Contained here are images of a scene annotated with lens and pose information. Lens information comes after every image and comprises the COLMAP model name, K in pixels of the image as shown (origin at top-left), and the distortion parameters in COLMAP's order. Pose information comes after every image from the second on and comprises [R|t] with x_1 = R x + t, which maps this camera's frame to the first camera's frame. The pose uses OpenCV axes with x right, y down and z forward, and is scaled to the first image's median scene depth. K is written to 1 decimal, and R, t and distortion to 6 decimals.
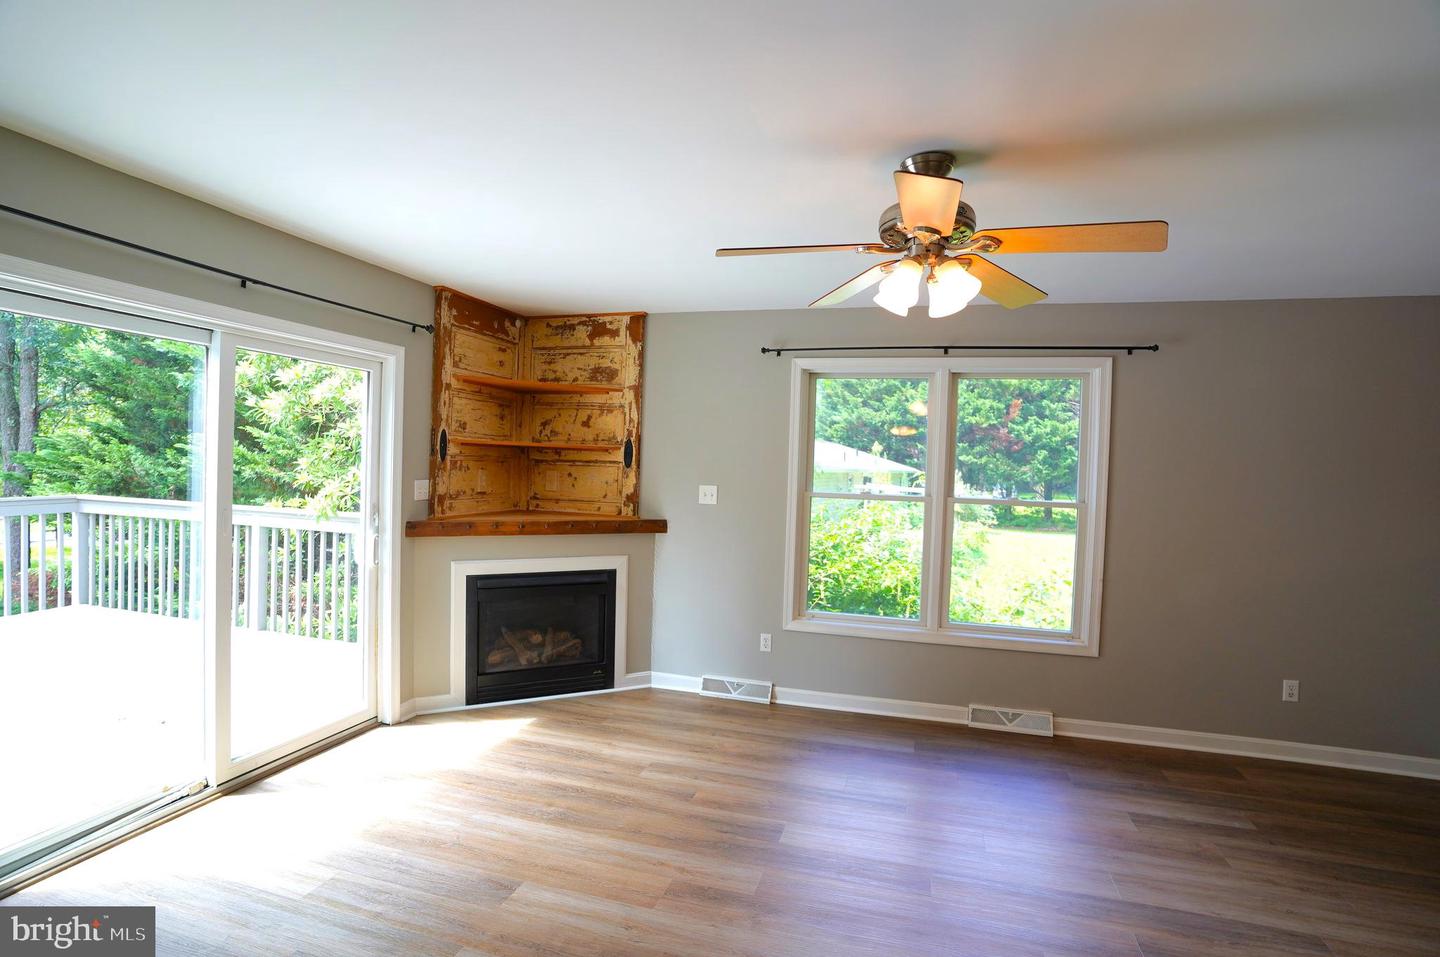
lens RADIAL K [[708.2, 0, 718.1], [0, 708.2, 481.2], [0, 0, 1]] dist [-0.084468, 0.037425]
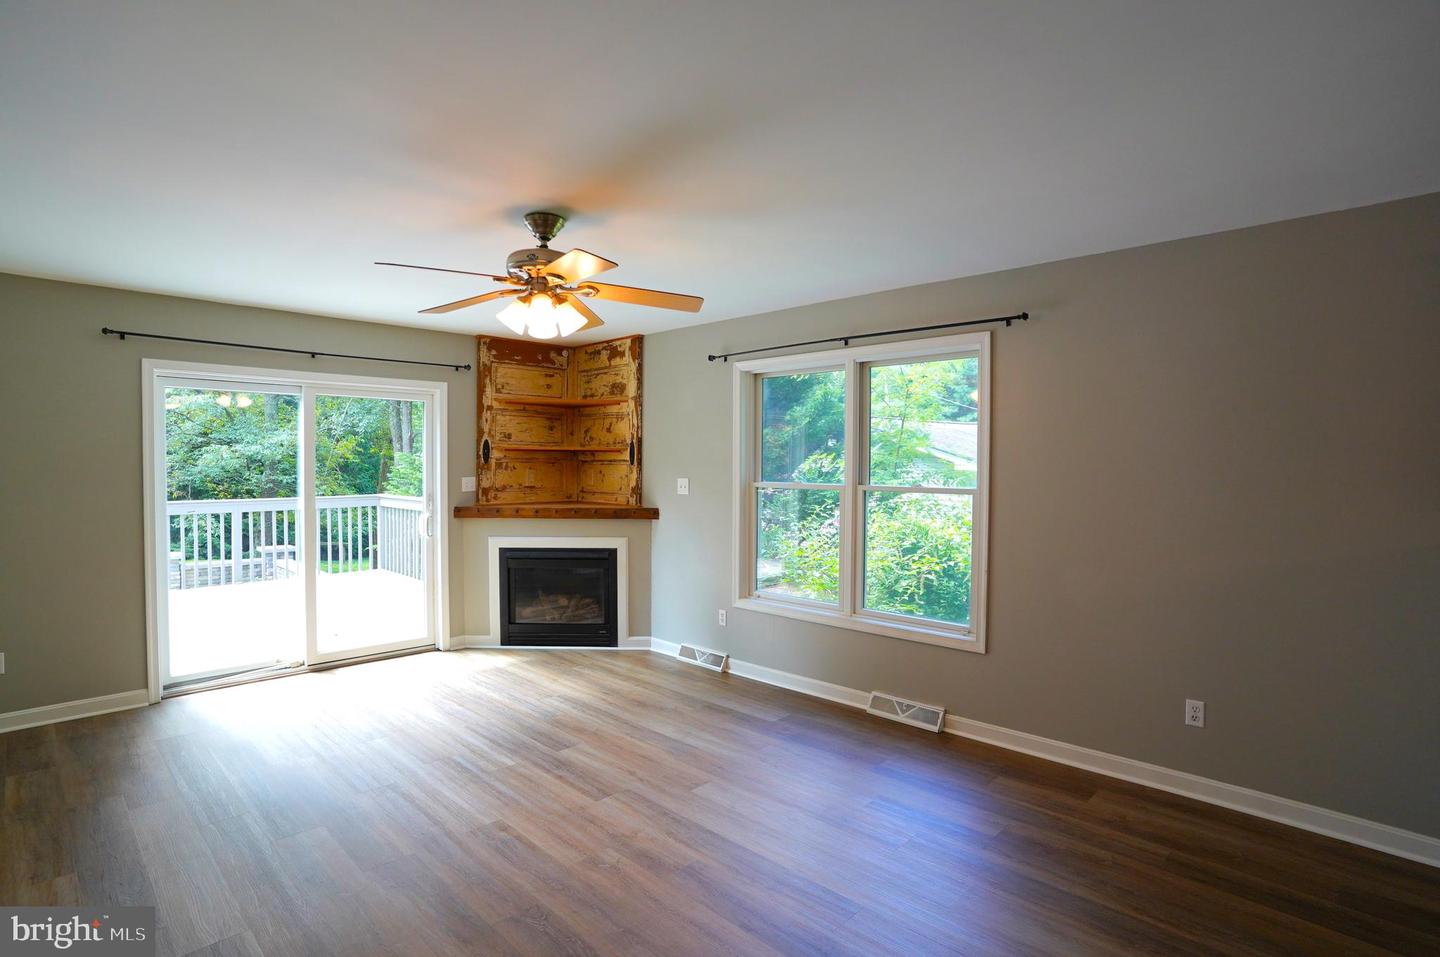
lens RADIAL K [[719.0, 0, 715.0], [0, 719.0, 481.5], [0, 0, 1]] dist [-0.084791, 0.040007]
pose [[0.883978, -0.015486, -0.467273, 0.584242], [0.011472, 0.999869, -0.011433, 0.025382], [0.467389, 0.004746, 0.884039, -0.012804]]
